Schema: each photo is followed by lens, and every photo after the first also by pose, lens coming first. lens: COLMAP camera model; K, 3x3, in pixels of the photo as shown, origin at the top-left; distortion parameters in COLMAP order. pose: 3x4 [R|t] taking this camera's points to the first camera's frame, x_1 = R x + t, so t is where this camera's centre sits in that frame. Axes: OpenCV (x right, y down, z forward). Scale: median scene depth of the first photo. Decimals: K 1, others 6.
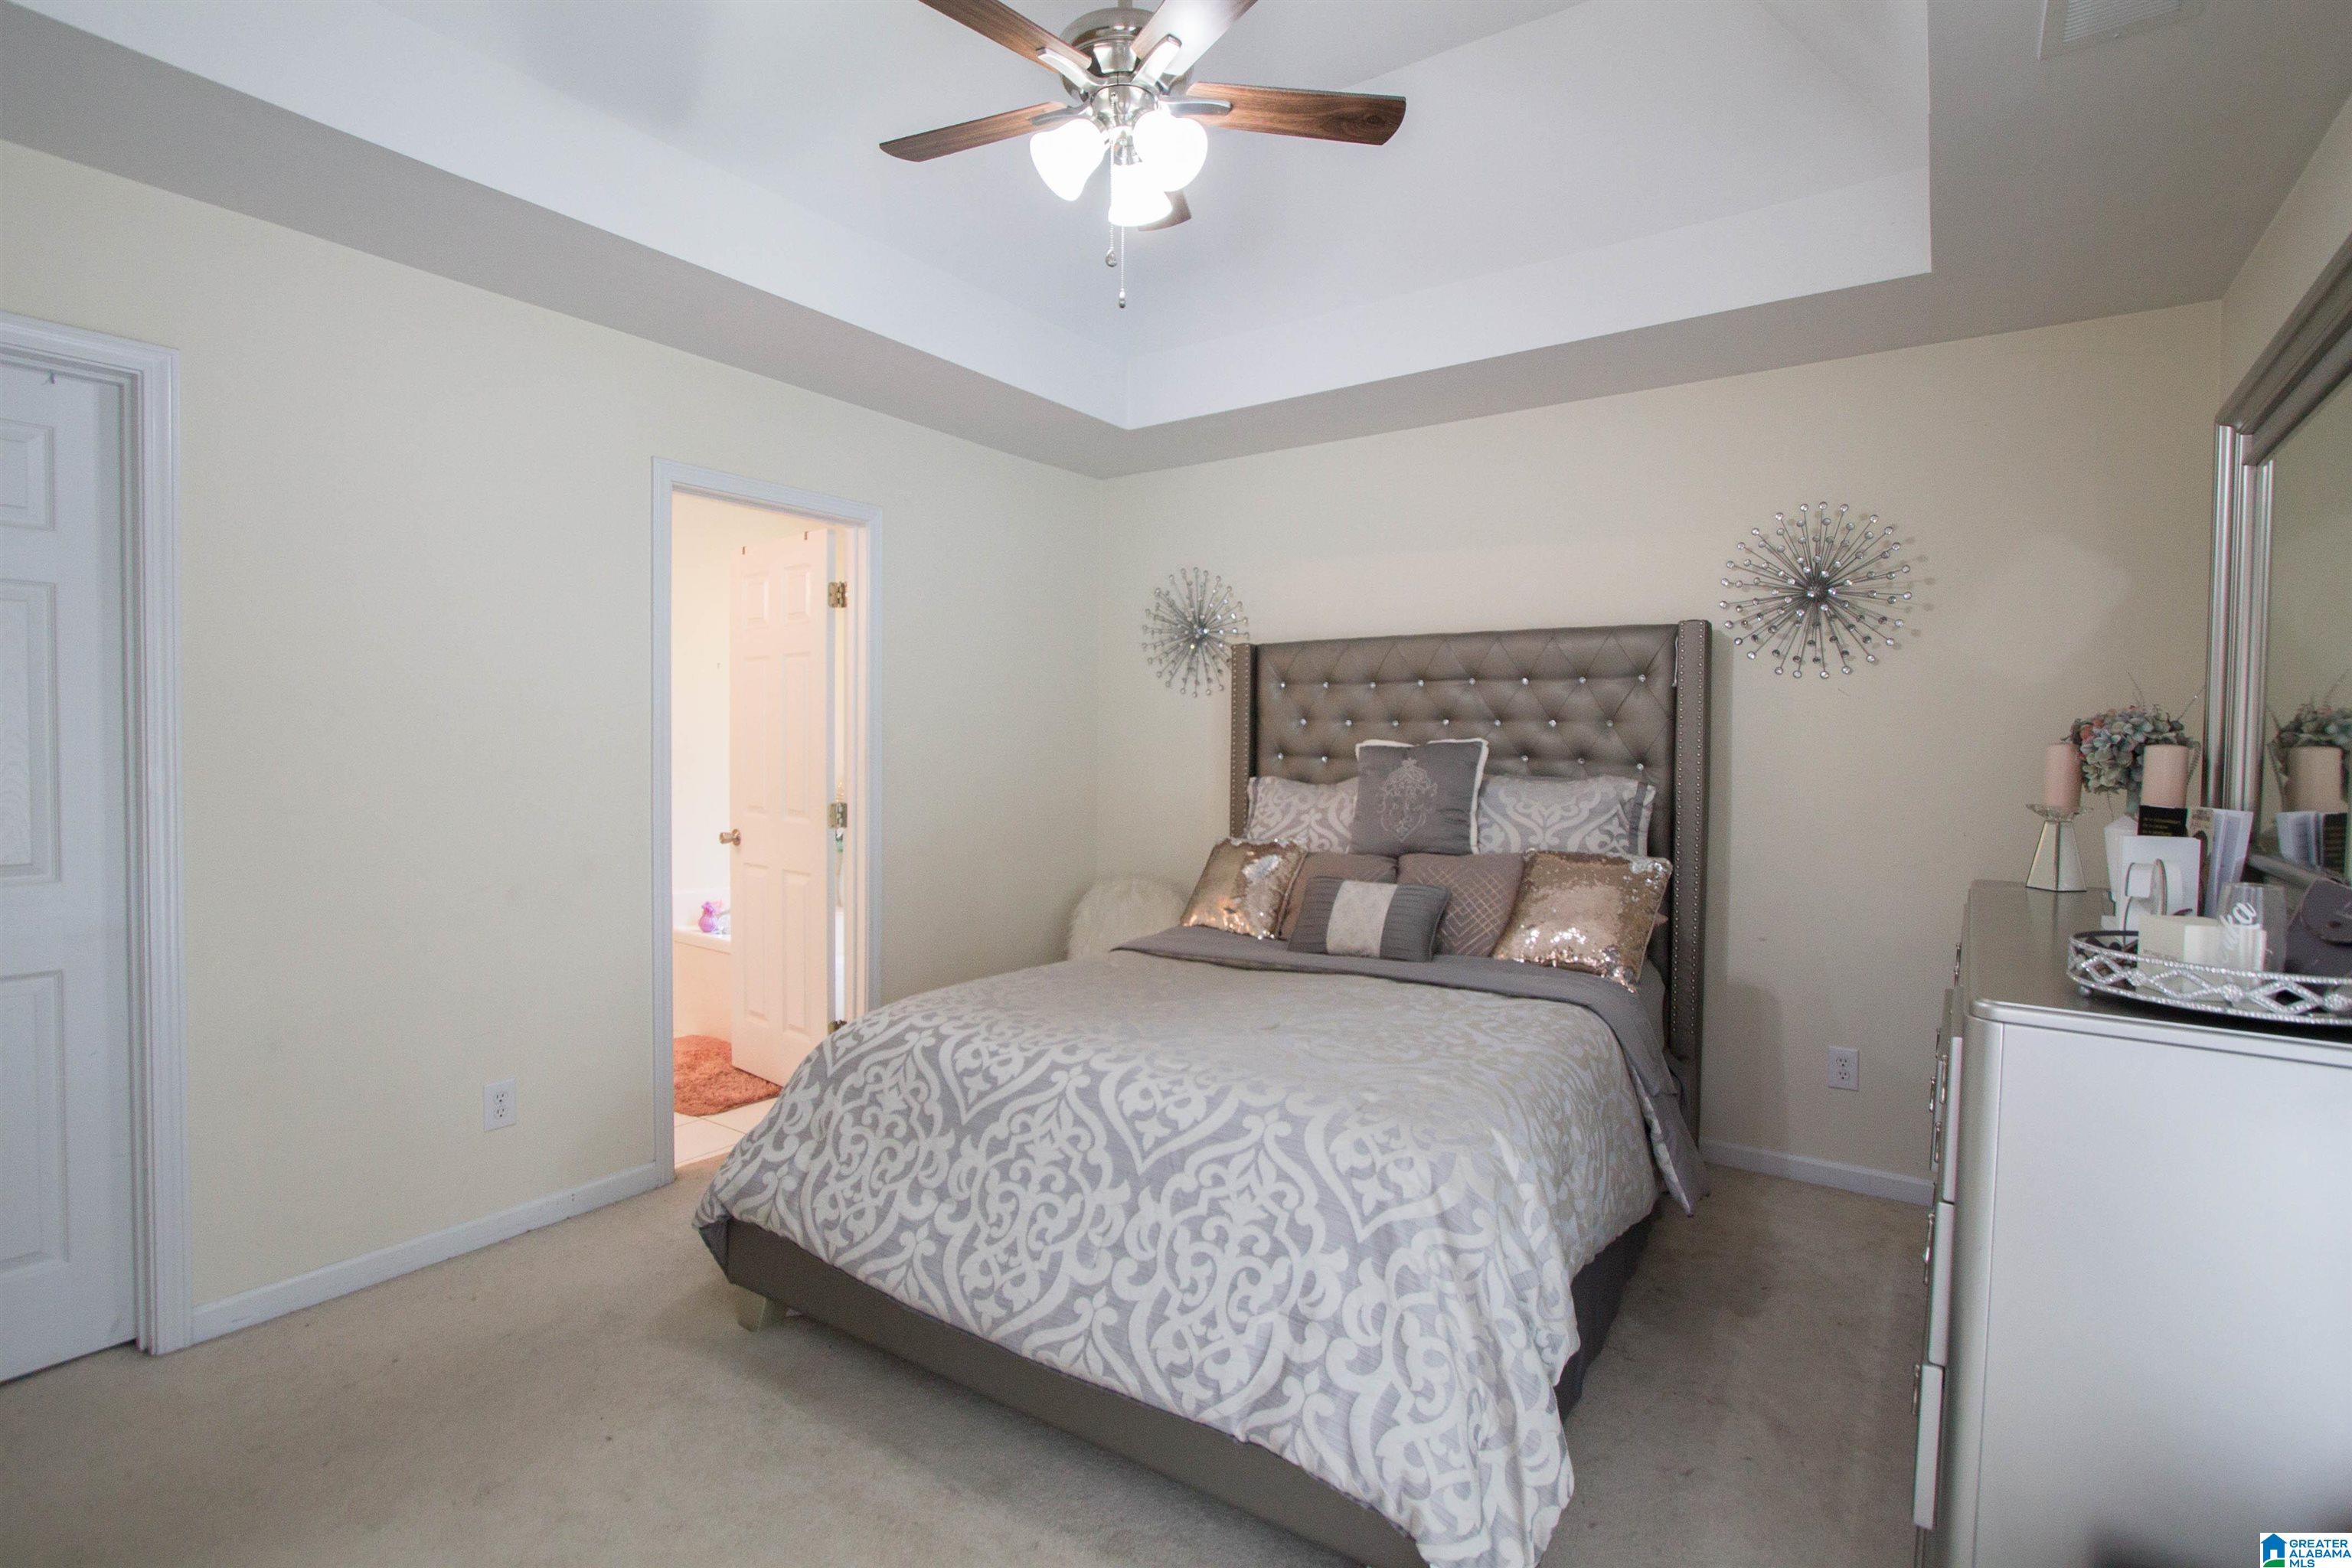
lens RADIAL K [[1113.6, 0, 1165.7], [0, 1113.6, 778.7], [0, 0, 1]] dist [-0.023296, 0.003753]
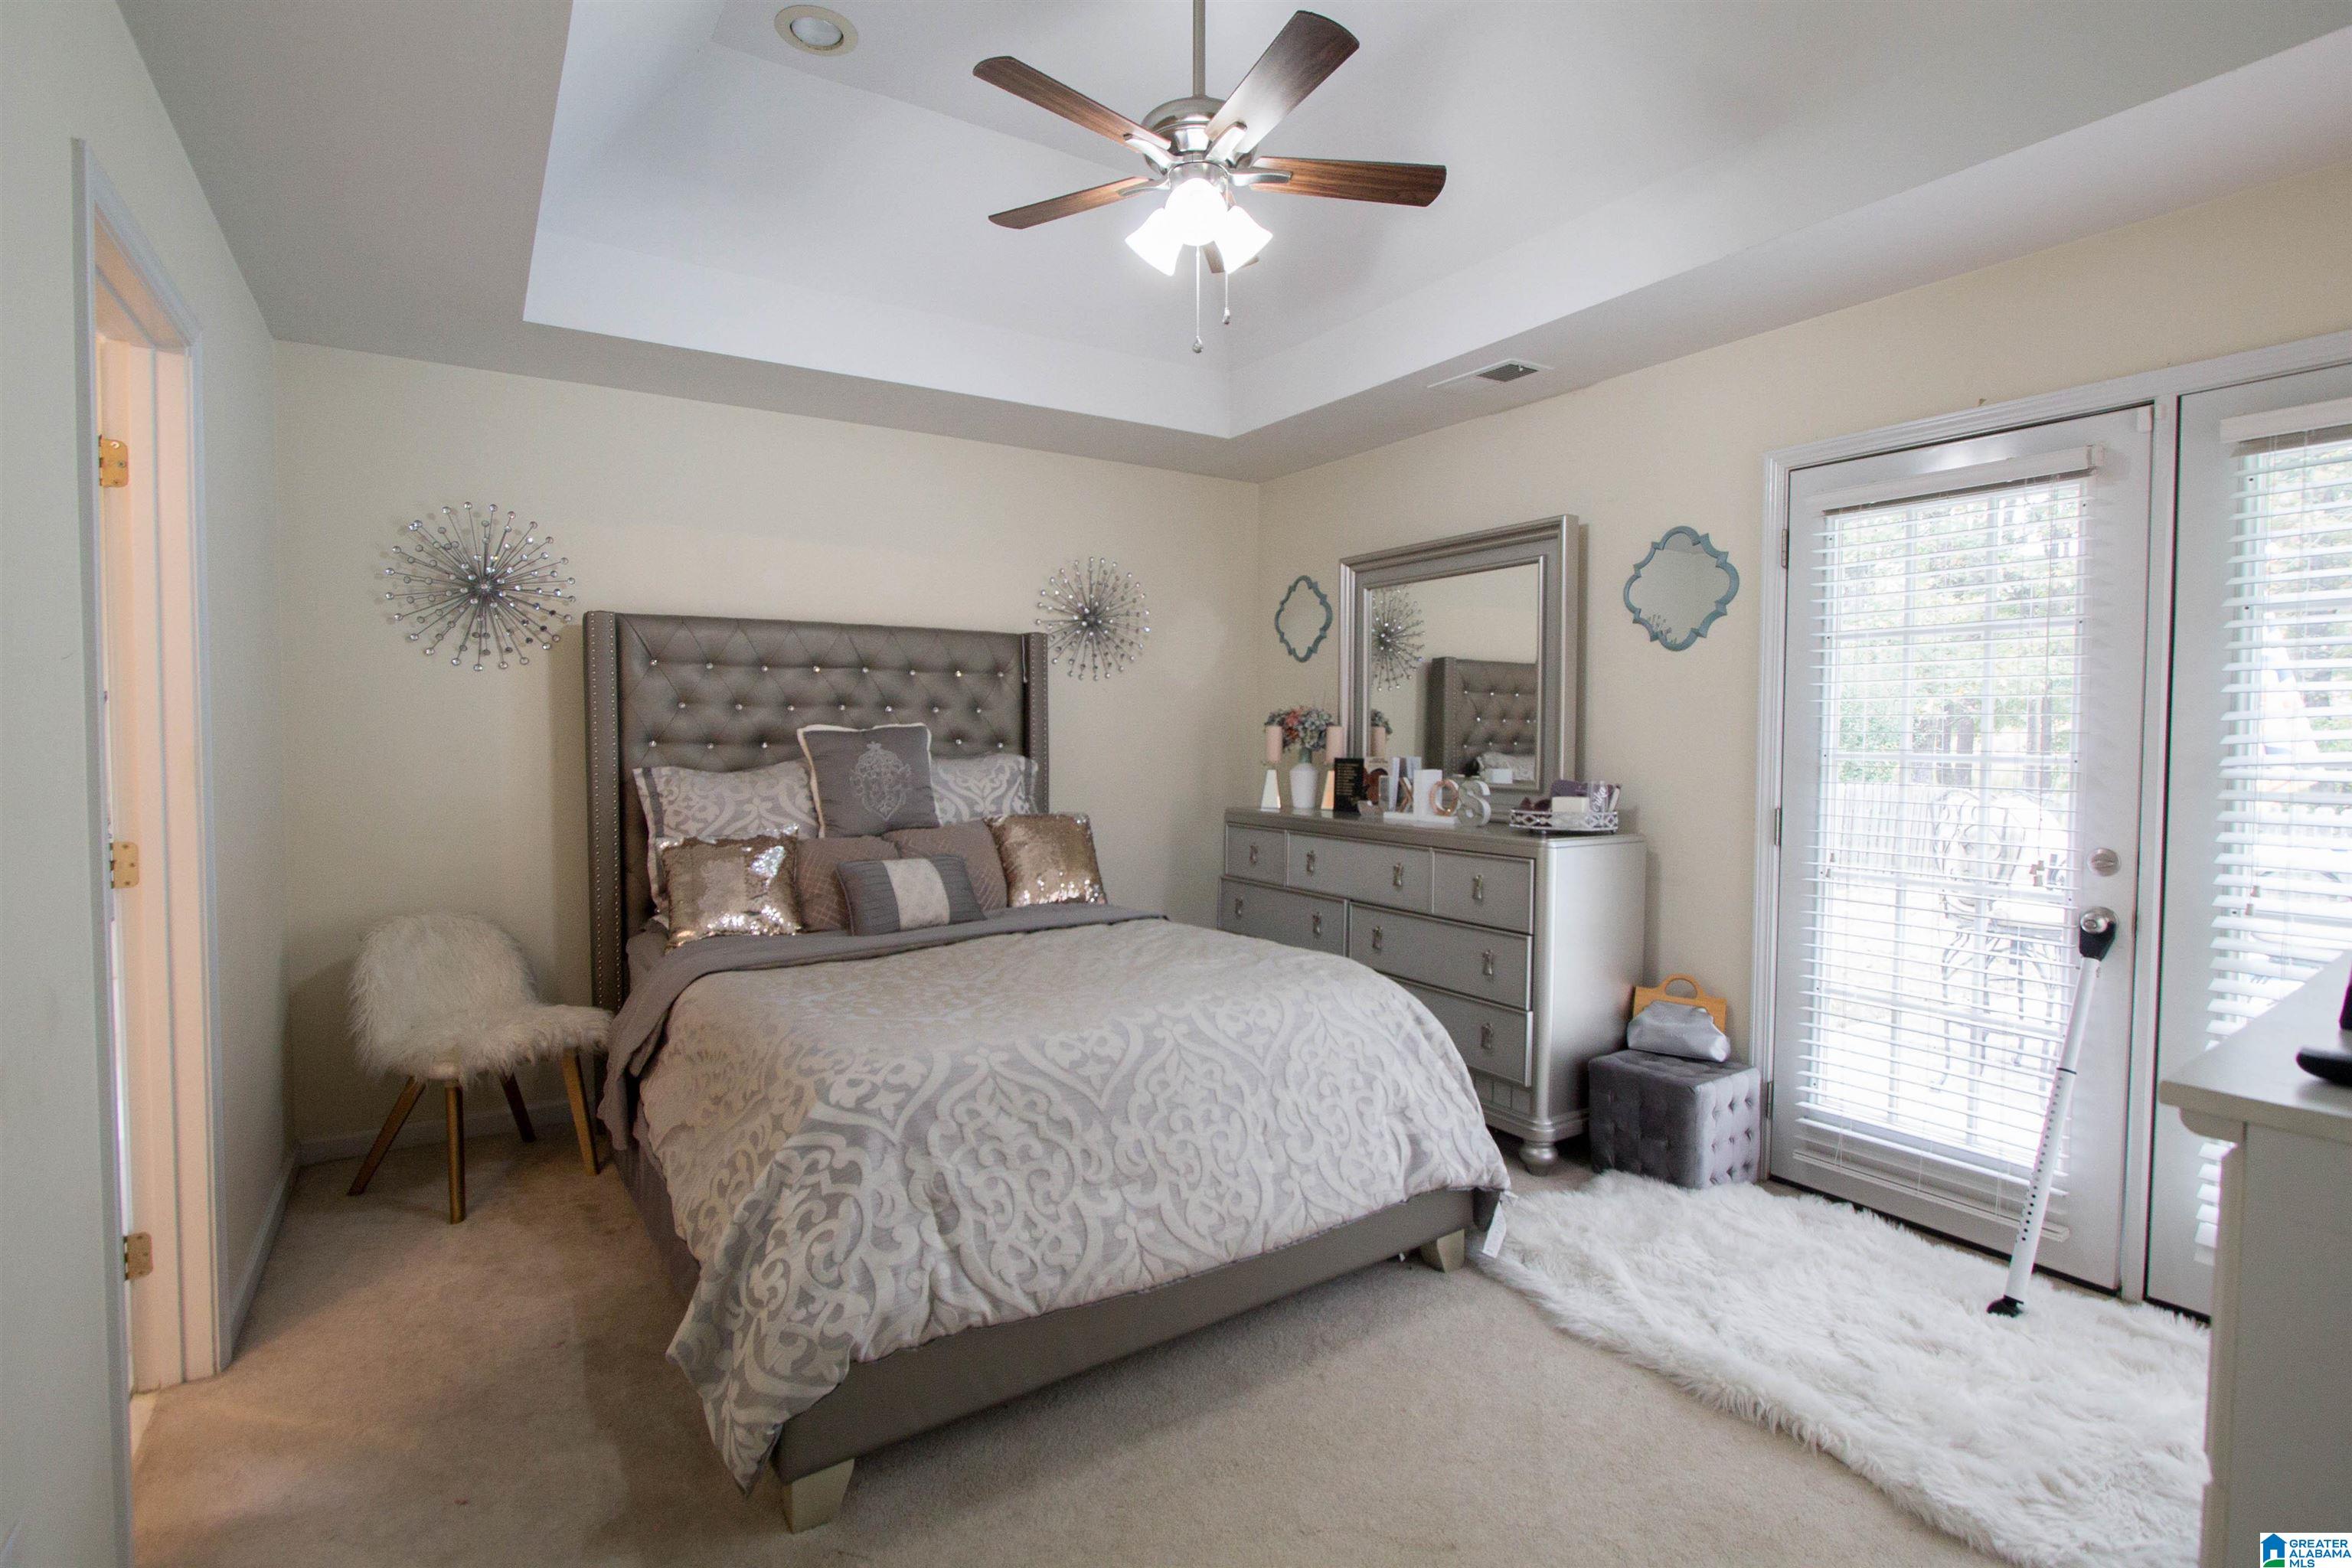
lens RADIAL K [[1113.6, 0, 1162.2], [0, 1113.6, 791.0], [0, 0, 1]] dist [-0.023296, 0.003753]
pose [[0.372190, -0.056380, 0.926443, -0.693499], [0.032645, 0.998331, 0.047640, -0.014226], [-0.927582, 0.012513, 0.373409, 0.369315]]
